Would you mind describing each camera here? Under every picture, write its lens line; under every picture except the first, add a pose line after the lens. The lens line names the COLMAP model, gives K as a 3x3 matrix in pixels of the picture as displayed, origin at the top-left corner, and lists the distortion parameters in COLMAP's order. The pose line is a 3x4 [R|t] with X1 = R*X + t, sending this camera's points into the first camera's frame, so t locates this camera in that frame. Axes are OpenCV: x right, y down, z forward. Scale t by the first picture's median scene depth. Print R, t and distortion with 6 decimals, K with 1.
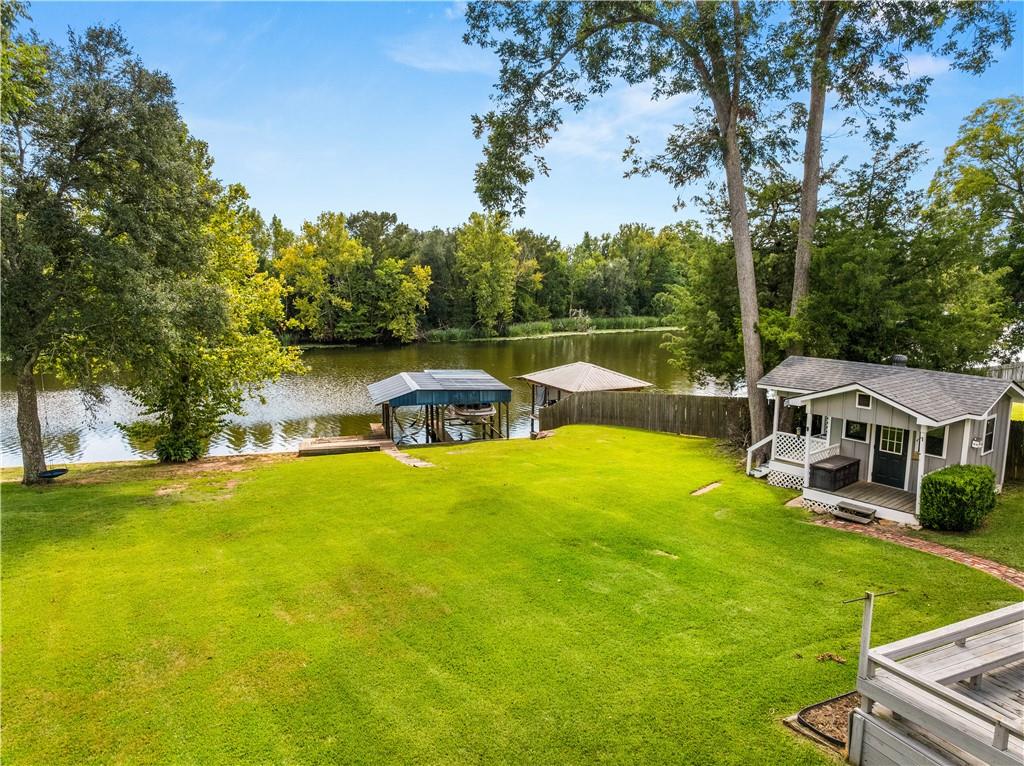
lens RADIAL K [[726.7, 0, 508.9], [0, 726.7, 383.0], [0, 0, 1]] dist [-0.037538, -0.001910]
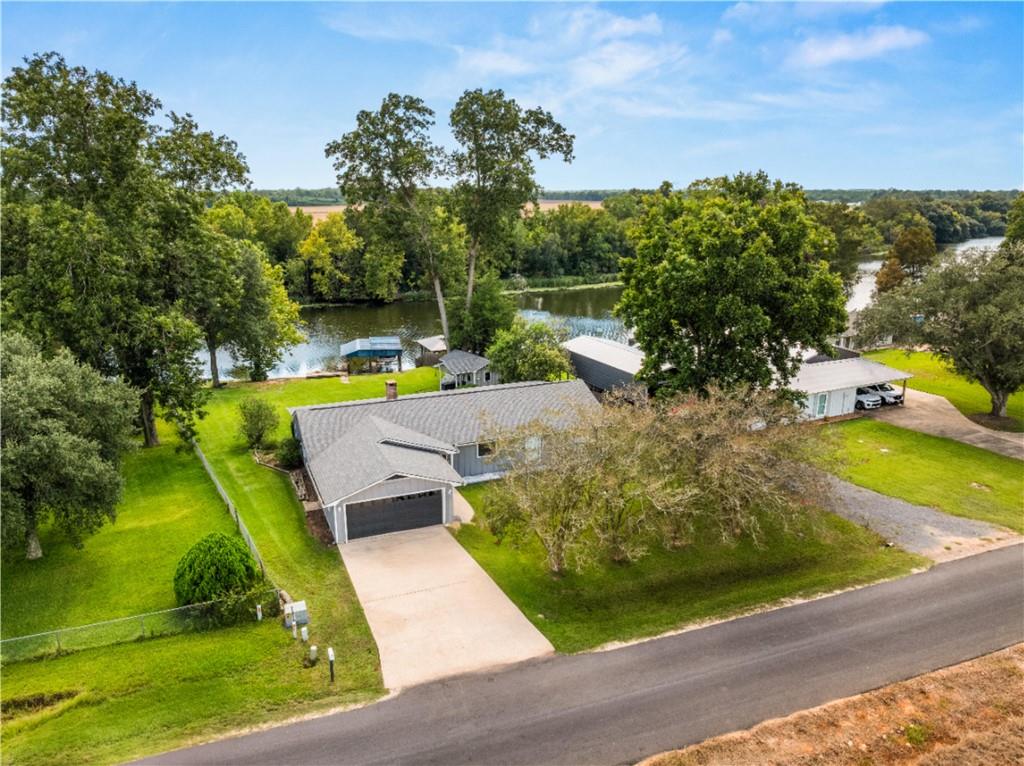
lens RADIAL K [[726.7, 0, 508.9], [0, 726.7, 383.0], [0, 0, 1]] dist [-0.037538, -0.001910]
pose [[0.999126, 0.010582, -0.040440, 0.168057], [-0.006237, 0.994335, 0.106108, -0.050732], [0.041334, -0.105763, 0.993532, -0.478247]]
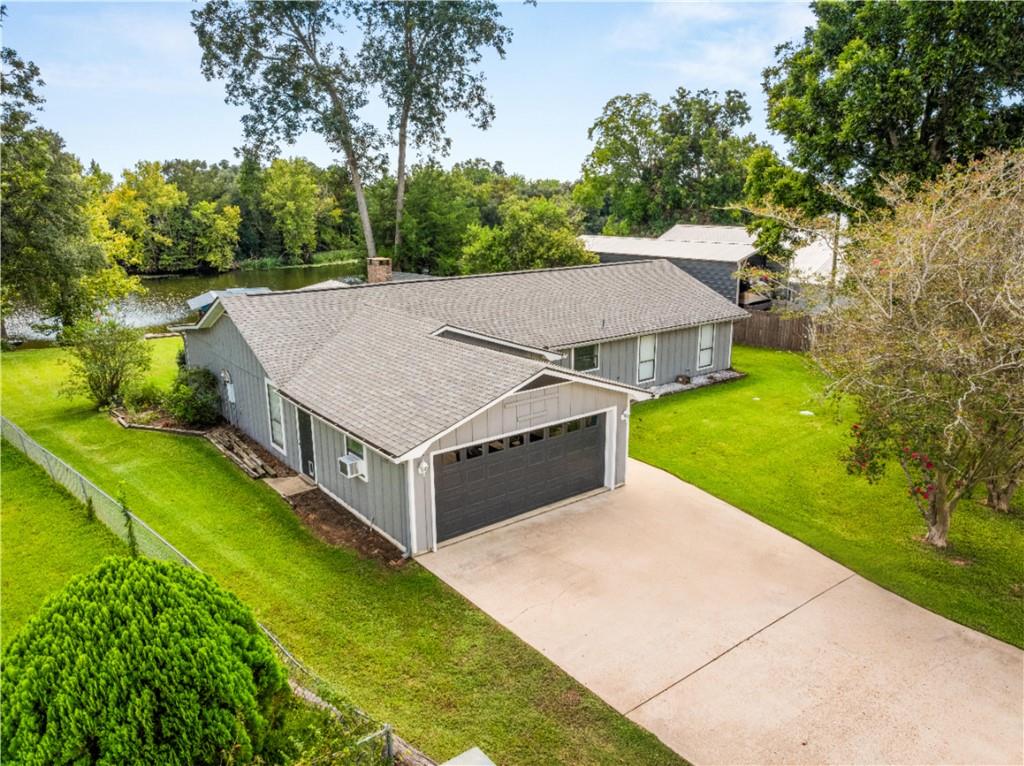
lens RADIAL K [[726.7, 0, 508.9], [0, 726.7, 383.0], [0, 0, 1]] dist [-0.037538, -0.001910]
pose [[0.976431, -0.059603, 0.207438, 0.061342], [0.037759, 0.993464, 0.107718, 0.016977], [-0.212502, -0.097347, 0.972300, -0.277855]]
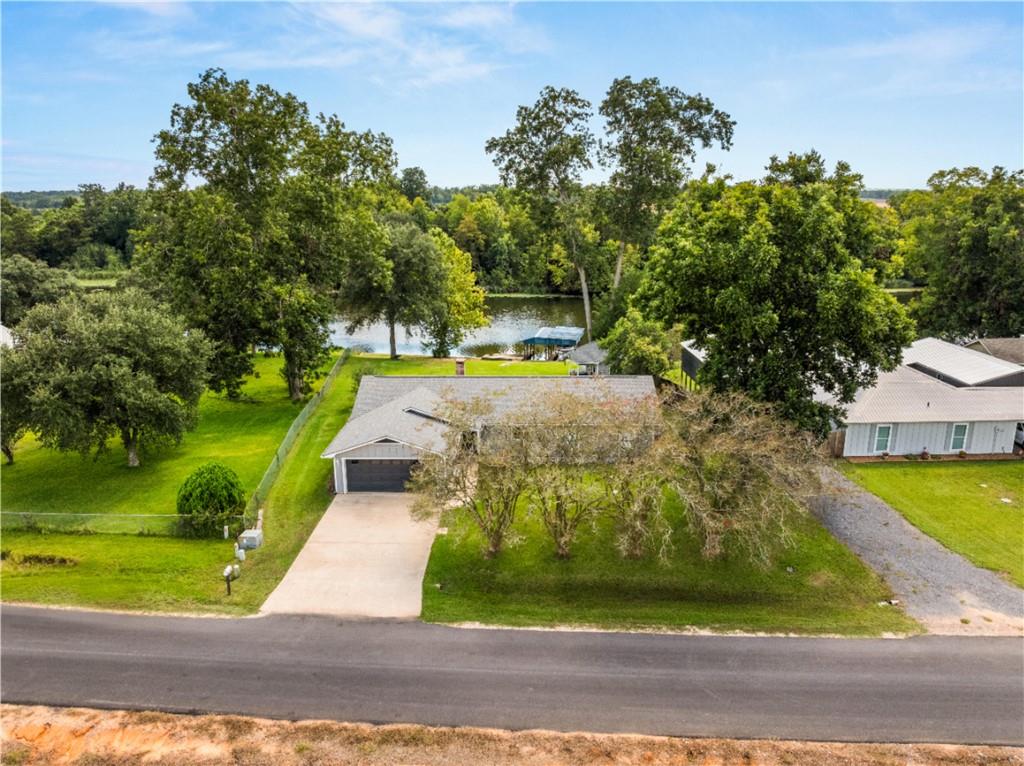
lens RADIAL K [[726.7, 0, 508.9], [0, 726.7, 383.0], [0, 0, 1]] dist [-0.037538, -0.001910]
pose [[0.896033, 0.109087, -0.430377, 0.319569], [-0.061827, 0.990559, 0.122353, -0.048633], [0.439661, -0.083023, 0.894318, -0.446863]]
